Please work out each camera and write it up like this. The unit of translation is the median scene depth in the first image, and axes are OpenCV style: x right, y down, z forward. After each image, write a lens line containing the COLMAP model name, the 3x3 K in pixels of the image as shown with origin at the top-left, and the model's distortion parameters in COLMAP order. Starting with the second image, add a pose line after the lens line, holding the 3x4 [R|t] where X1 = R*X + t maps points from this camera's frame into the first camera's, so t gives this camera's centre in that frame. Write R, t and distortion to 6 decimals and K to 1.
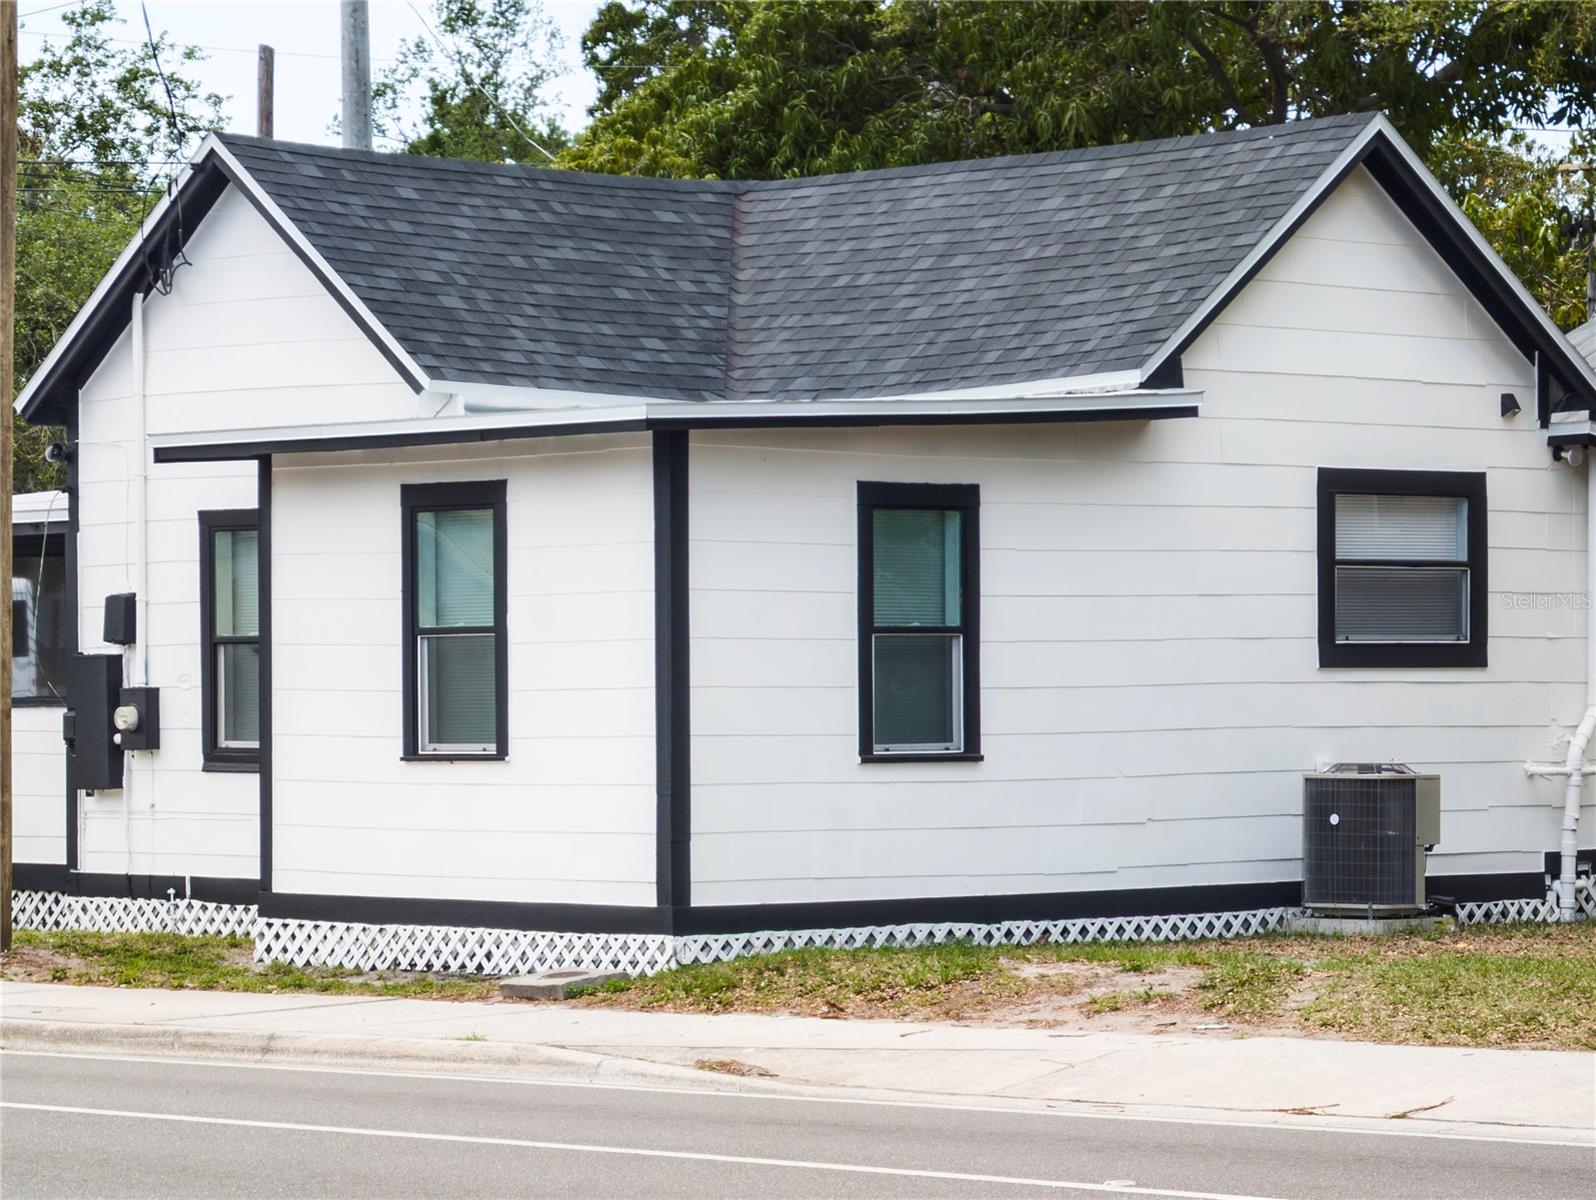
lens RADIAL K [[5585.5, 0, 796.9], [0, 5585.5, 456.8], [0, 0, 1]] dist [0.070105, -4.545980]
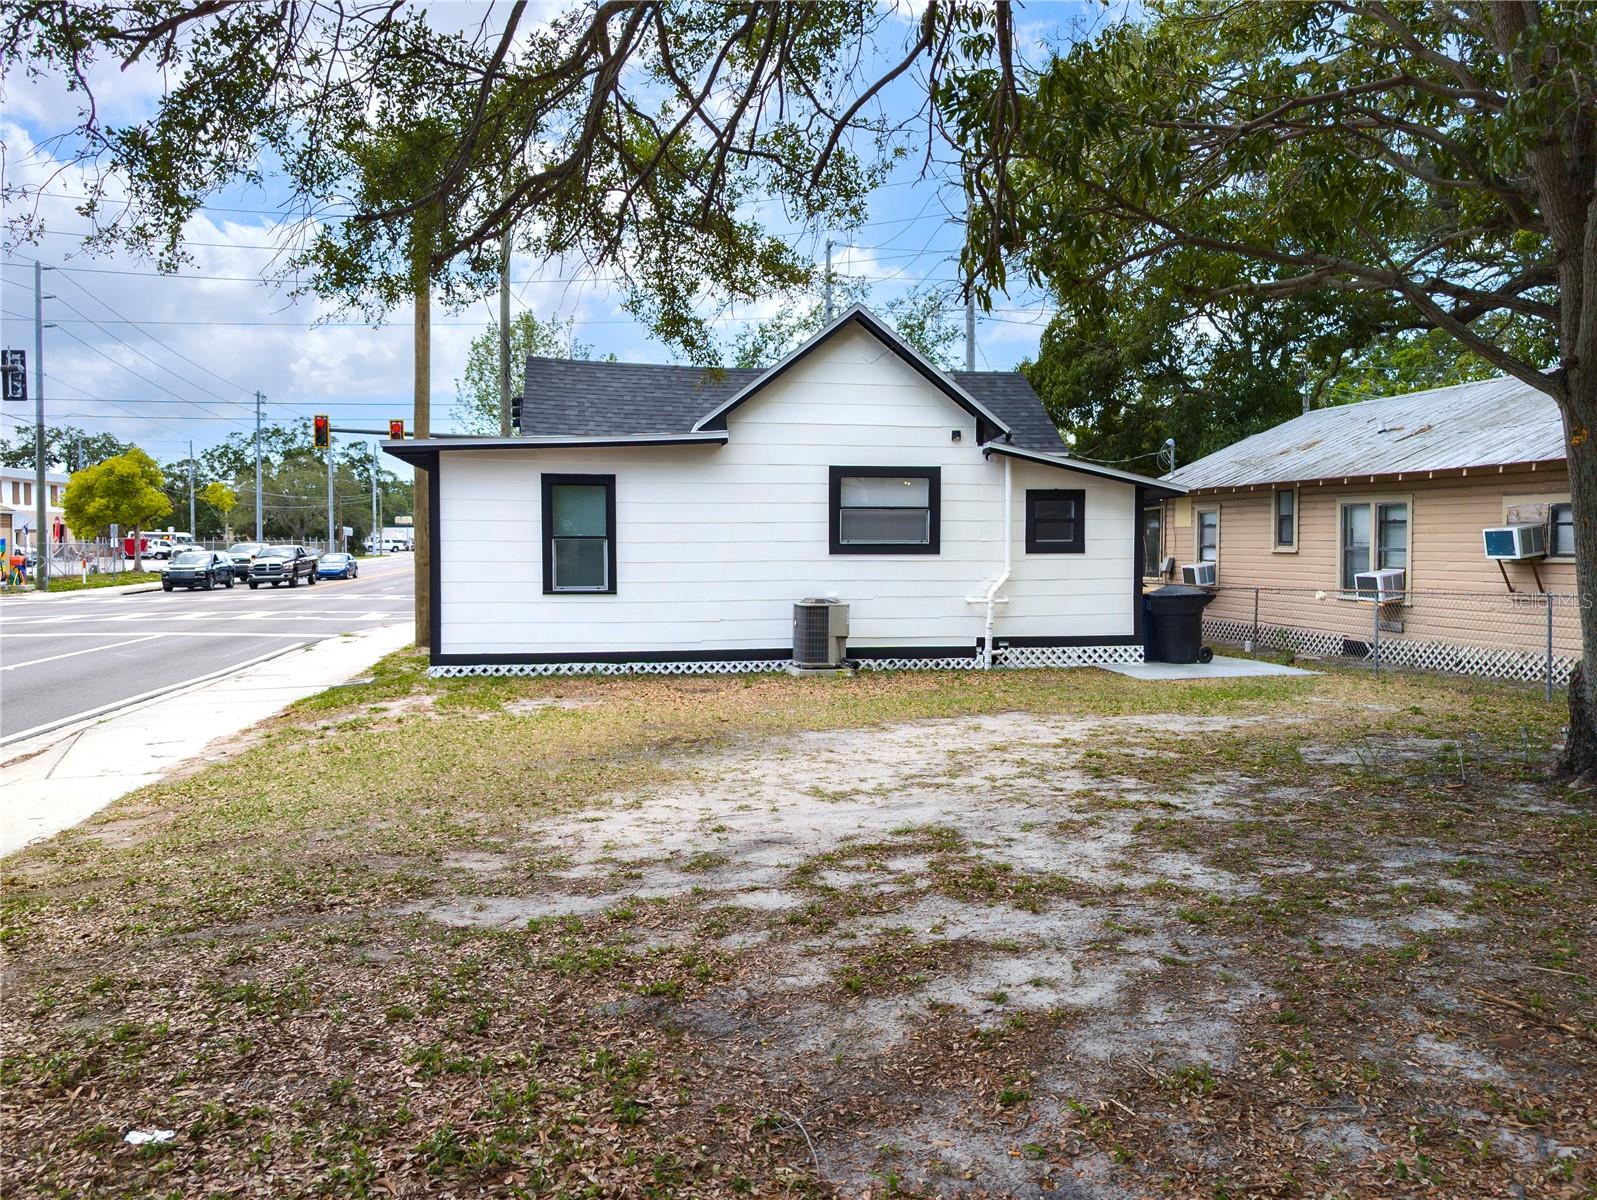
lens RADIAL K [[1165.3, 0, 798.5], [0, 1165.3, 600.0], [0, 0, 1]] dist [0.006230, 0.000029]
pose [[0.845212, 0.031703, -0.533490, 0.329231], [0.016133, 0.996270, 0.084763, 0.015861], [0.534188, -0.080250, 0.841548, 0.585946]]
